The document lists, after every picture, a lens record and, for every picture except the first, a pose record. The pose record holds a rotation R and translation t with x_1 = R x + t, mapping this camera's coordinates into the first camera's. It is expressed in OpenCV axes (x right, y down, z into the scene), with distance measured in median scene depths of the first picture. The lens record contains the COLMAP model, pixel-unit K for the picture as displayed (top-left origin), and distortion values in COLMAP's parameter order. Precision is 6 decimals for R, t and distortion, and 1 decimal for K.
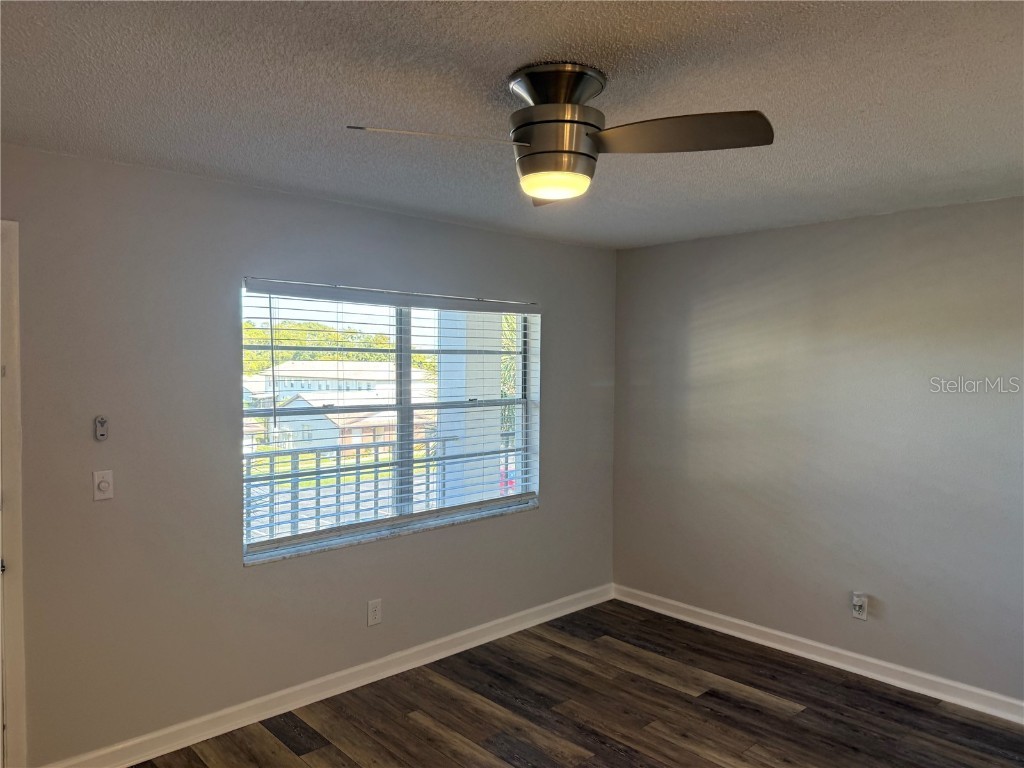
lens RADIAL K [[720.3, 0, 512.0], [0, 720.3, 384.0], [0, 0, 1]] dist [0.023841, -0.027577]
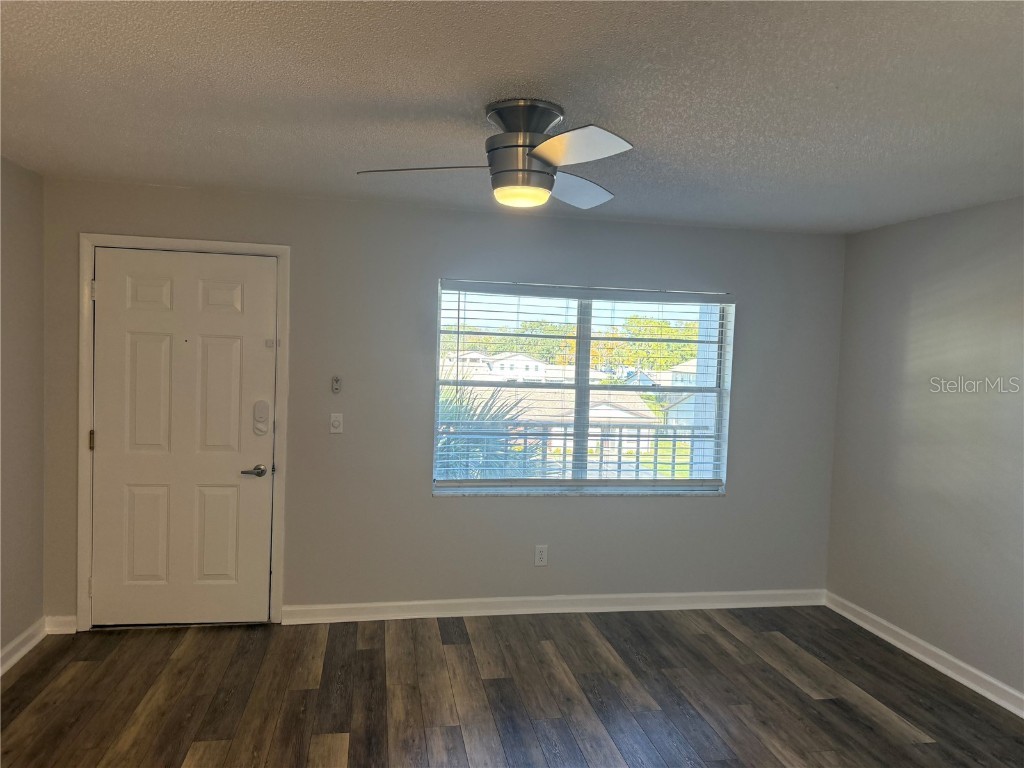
lens RADIAL K [[715.9, 0, 512.0], [0, 715.9, 384.0], [0, 0, 1]] dist [0.084823, -0.108015]
pose [[0.847070, 0.046358, -0.529456, 0.380178], [-0.044937, 0.998869, 0.015565, 0.015862], [0.529578, 0.010607, 0.848195, -0.034295]]
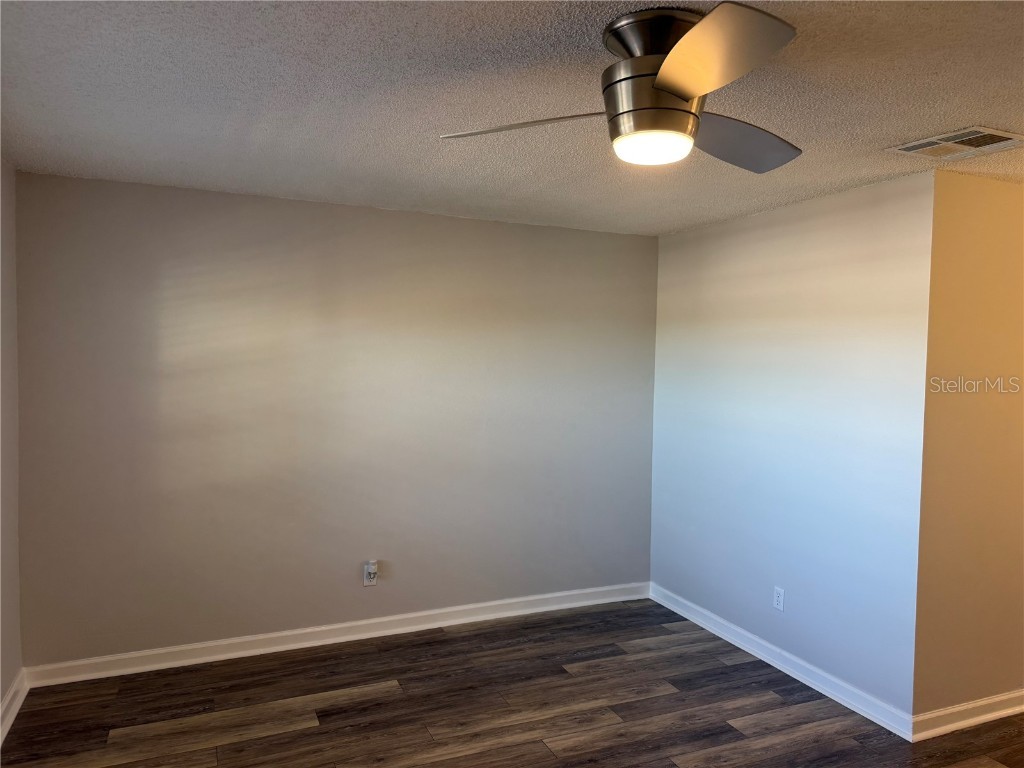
lens RADIAL K [[742.6, 0, 492.8], [0, 742.6, 384.6], [0, 0, 1]] dist [-0.002918, -0.001756]
pose [[0.353471, -0.054643, 0.933848, -0.456530], [0.027370, 0.998469, 0.048064, -0.015660], [-0.935045, 0.008571, 0.354426, 0.451461]]
